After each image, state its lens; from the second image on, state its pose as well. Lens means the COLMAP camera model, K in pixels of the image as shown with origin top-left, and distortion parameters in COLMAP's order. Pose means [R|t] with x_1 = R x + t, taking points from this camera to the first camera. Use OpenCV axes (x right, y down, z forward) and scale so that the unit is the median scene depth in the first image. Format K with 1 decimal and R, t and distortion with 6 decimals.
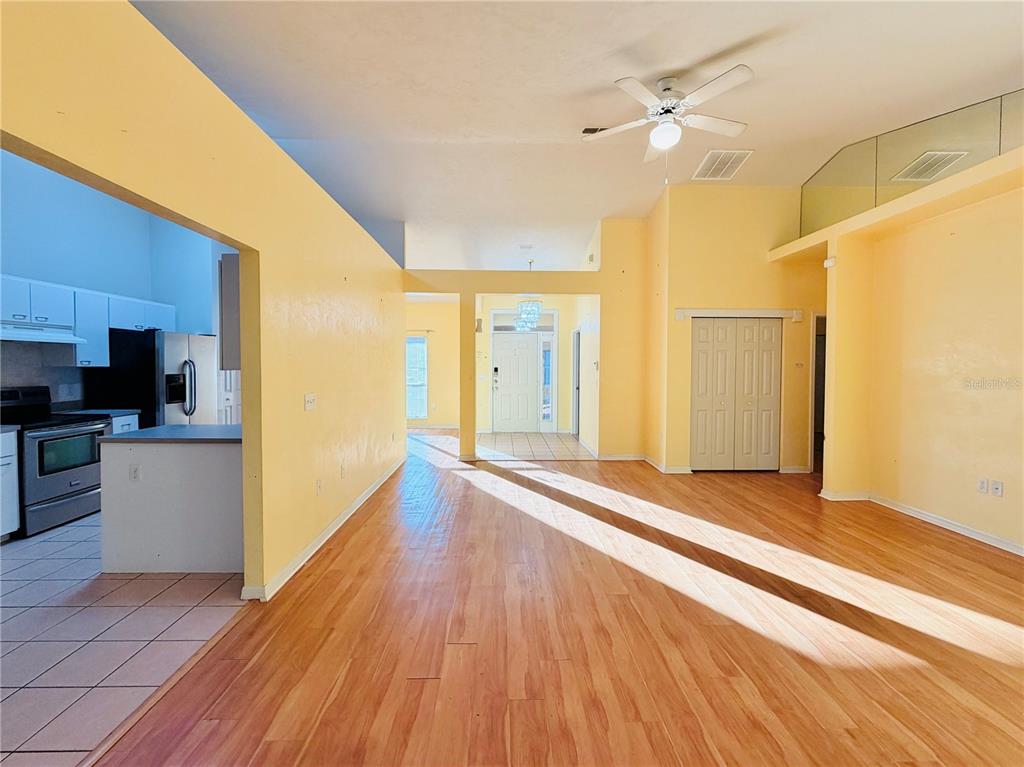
lens RADIAL K [[424.0, 0, 510.6], [0, 424.0, 375.4], [0, 0, 1]] dist [-0.000760, -0.000067]
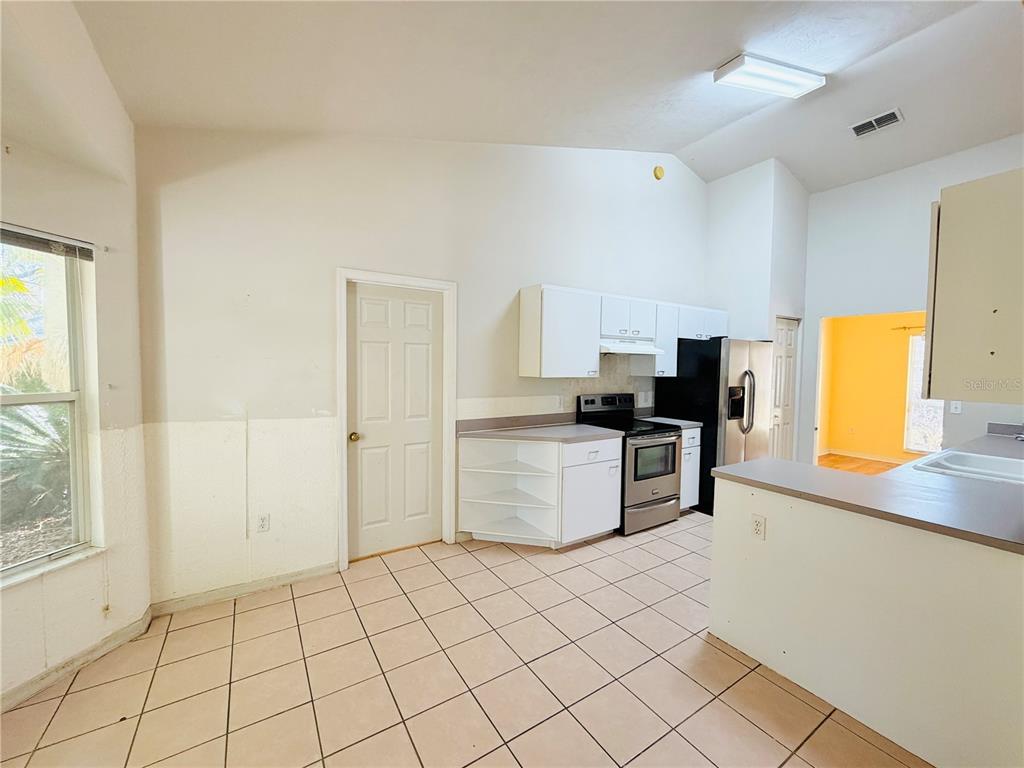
lens RADIAL K [[408.0, 0, 507.3], [0, 408.0, 384.0], [0, 0, 1]] dist [-0.001043, 0.000048]
pose [[0.514498, 0.041771, -0.856473, -0.336251], [-0.031899, 0.999054, 0.029563, -0.019853], [0.856898, 0.012111, 0.515344, 0.163000]]
